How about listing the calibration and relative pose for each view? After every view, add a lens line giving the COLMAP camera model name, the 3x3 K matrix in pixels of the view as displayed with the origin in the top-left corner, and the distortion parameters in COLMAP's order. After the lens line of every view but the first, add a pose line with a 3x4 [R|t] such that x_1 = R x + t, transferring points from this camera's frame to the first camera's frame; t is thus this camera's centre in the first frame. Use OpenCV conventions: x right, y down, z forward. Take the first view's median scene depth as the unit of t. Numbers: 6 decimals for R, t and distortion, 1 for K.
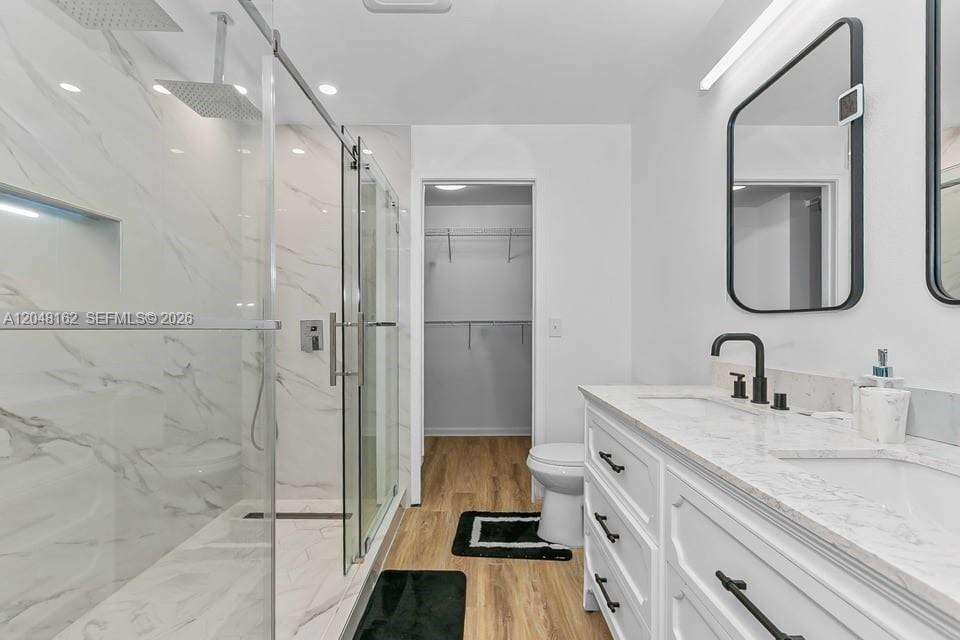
lens RADIAL K [[434.7, 0, 481.4], [0, 434.7, 314.8], [0, 0, 1]] dist [0.000666, -0.000610]
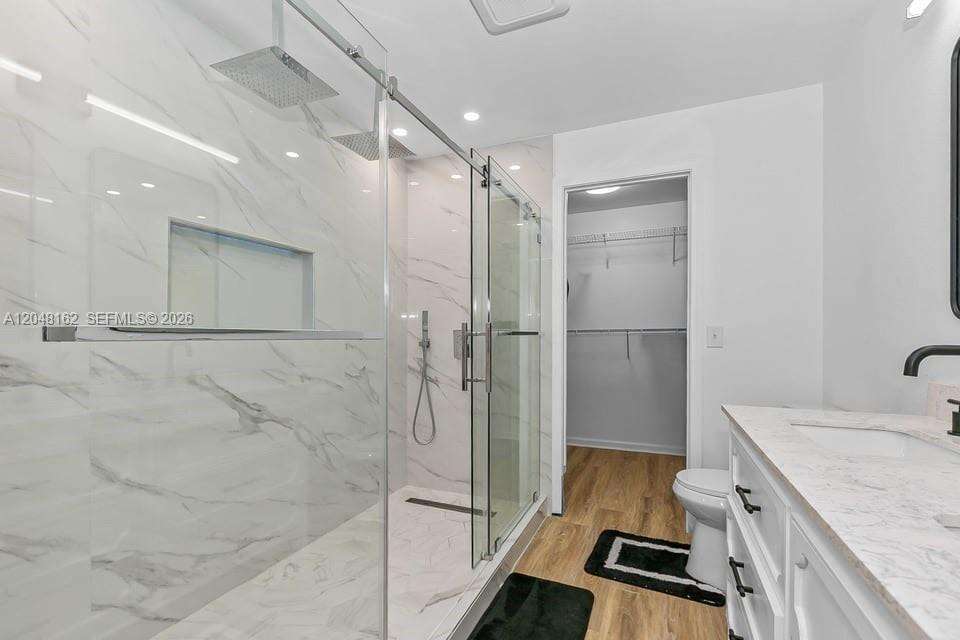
lens RADIAL K [[430.4, 0, 483.3], [0, 430.4, 323.3], [0, 0, 1]] dist [0.002688, -0.000054]
pose [[0.920568, -0.012434, -0.390385, 0.108831], [0.012403, 0.999920, -0.002601, -0.000777], [0.390386, -0.002447, 0.920648, 0.031685]]
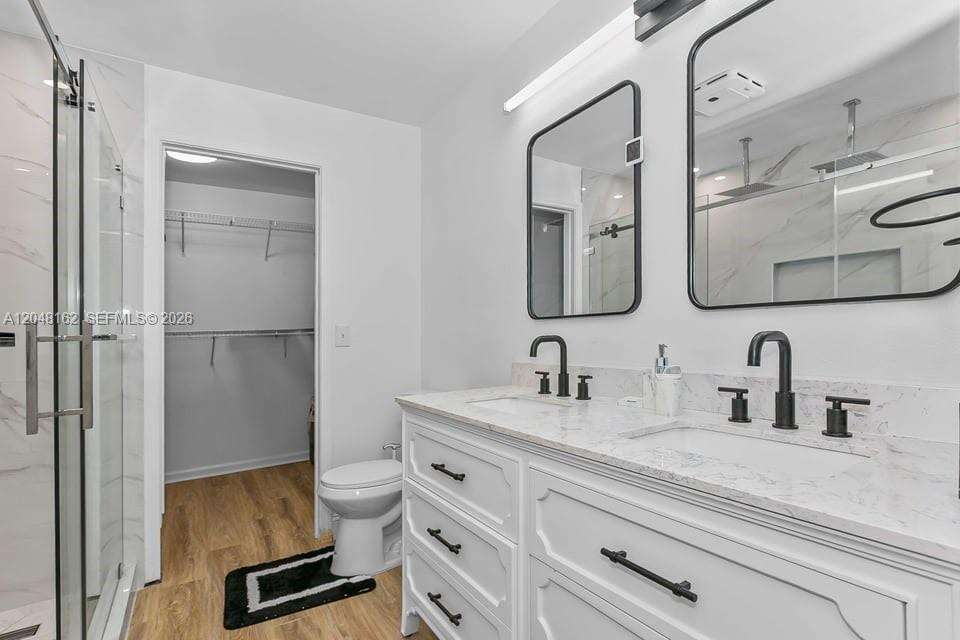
lens RADIAL K [[458.1, 0, 482.2], [0, 458.1, 319.9], [0, 0, 1]] dist [-0.001551, -0.000208]
pose [[0.845622, -0.006983, 0.533736, -0.114350], [0.010173, 0.999944, -0.003035, 0.002188], [-0.533685, 0.007996, 0.845646, 0.058342]]
